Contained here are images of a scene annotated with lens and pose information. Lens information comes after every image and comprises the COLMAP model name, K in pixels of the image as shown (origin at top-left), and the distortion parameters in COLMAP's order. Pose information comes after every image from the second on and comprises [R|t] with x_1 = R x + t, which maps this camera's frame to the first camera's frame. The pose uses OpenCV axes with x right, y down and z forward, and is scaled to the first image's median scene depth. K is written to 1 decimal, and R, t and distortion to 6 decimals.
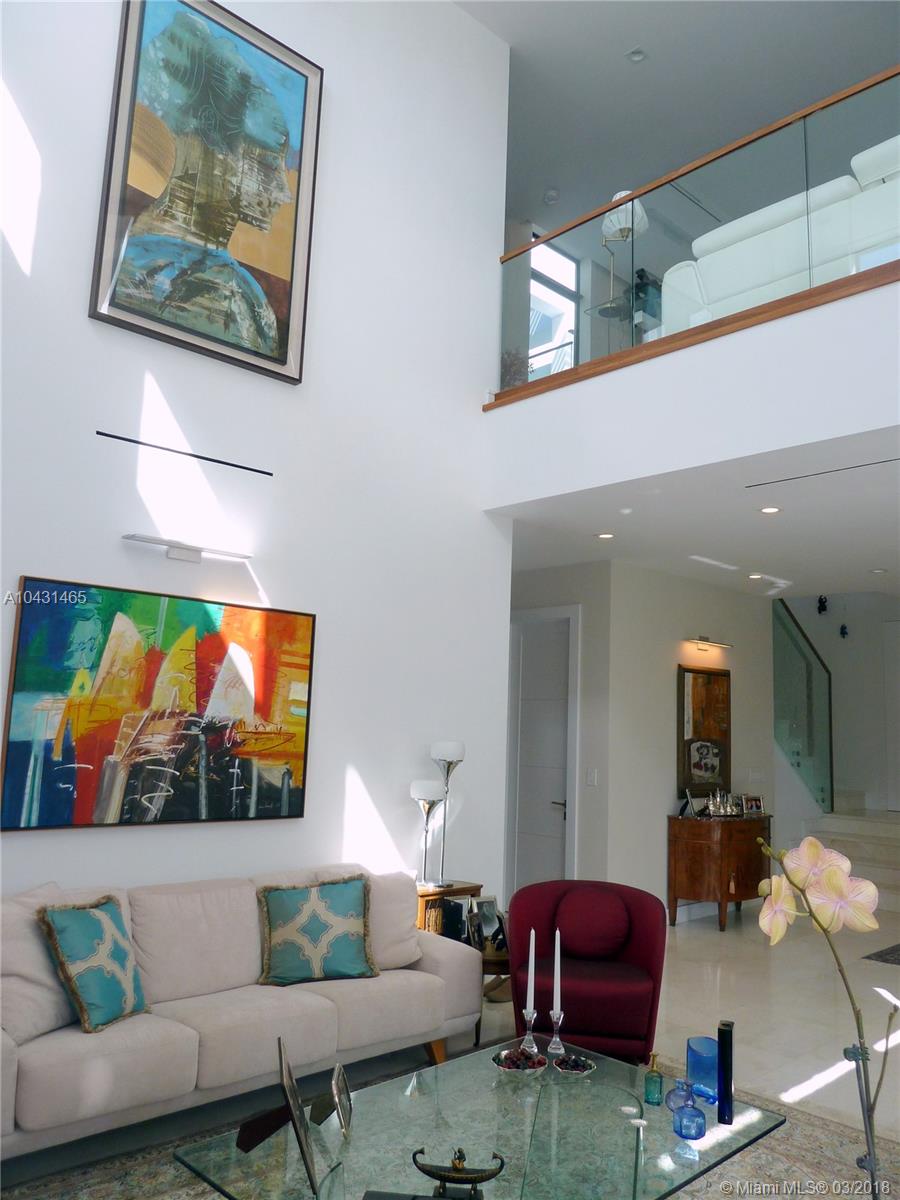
lens RADIAL K [[908.2, 0, 451.8], [0, 908.2, 605.2], [0, 0, 1]] dist [-0.025015, 0.005168]
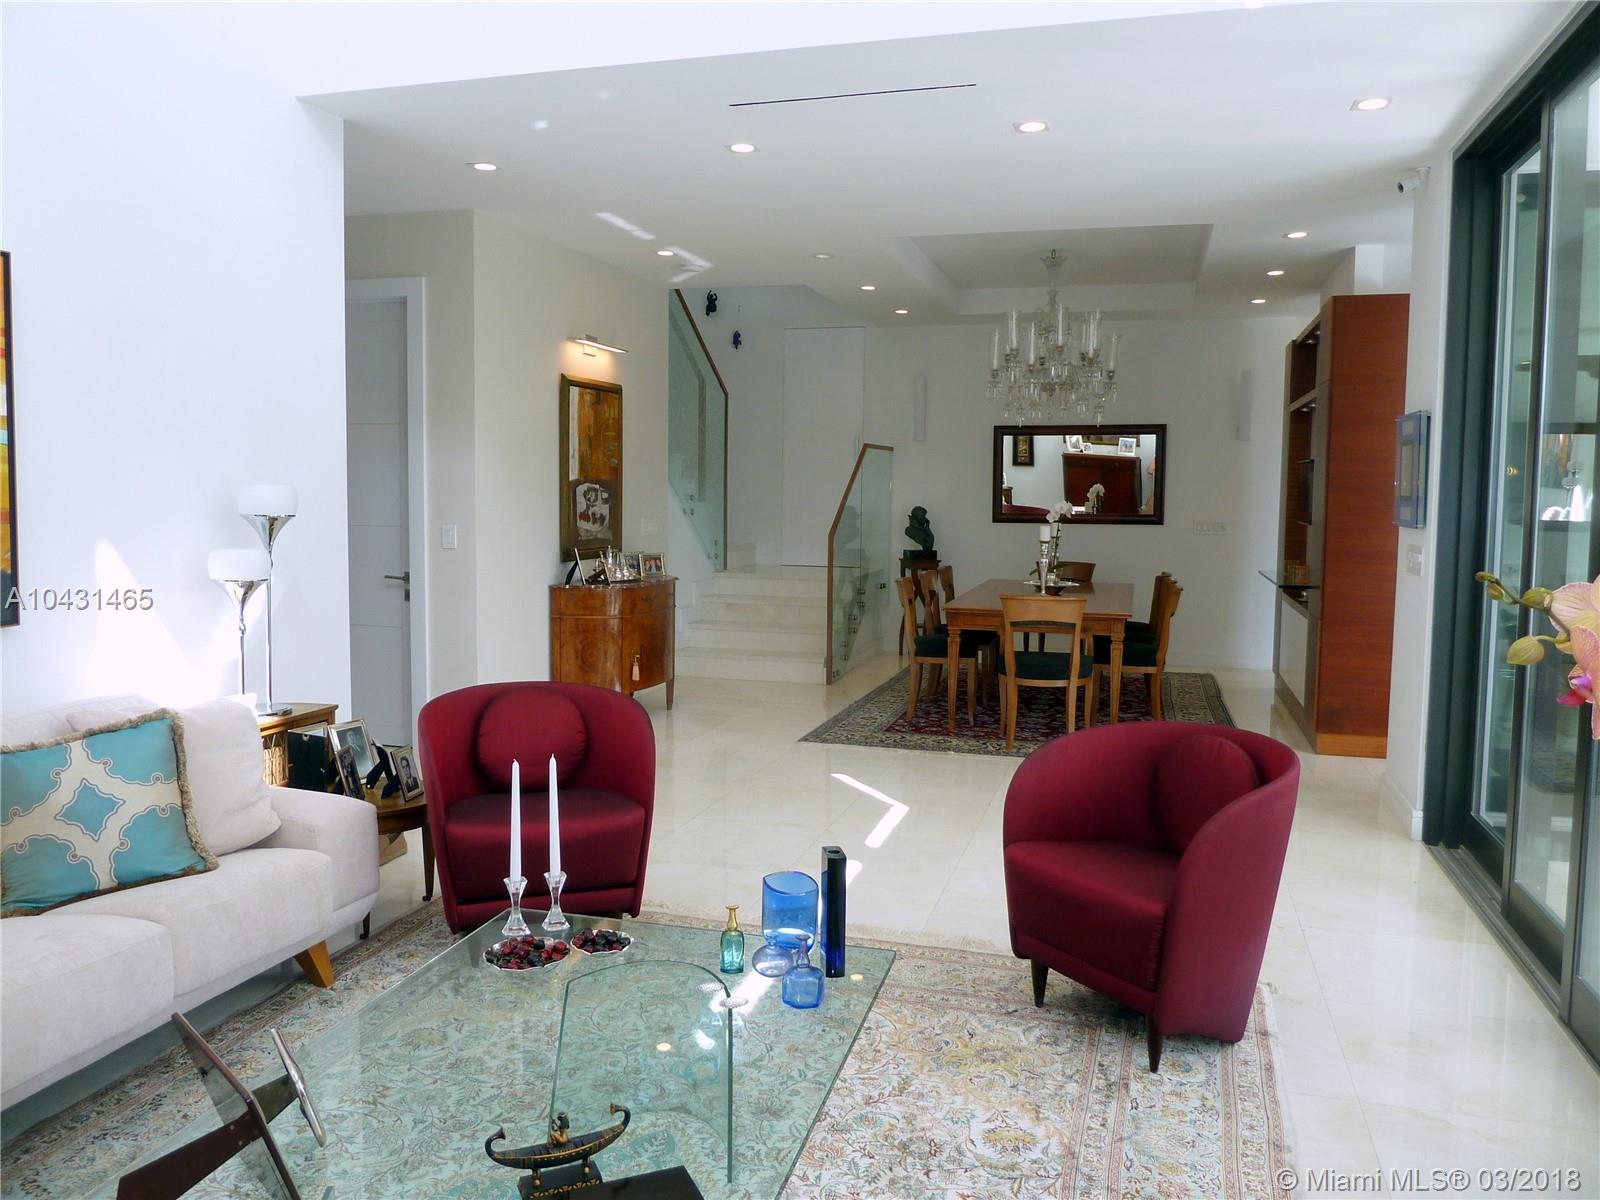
lens RADIAL K [[1211.0, 0, 793.7], [0, 1211.0, 591.1], [0, 0, 1]] dist [-0.025015, 0.005168]
pose [[0.863211, -0.064223, 0.500742, -0.118286], [-0.051745, 0.975396, 0.214301, 0.030647], [-0.502184, -0.210898, 0.838650, 0.142267]]
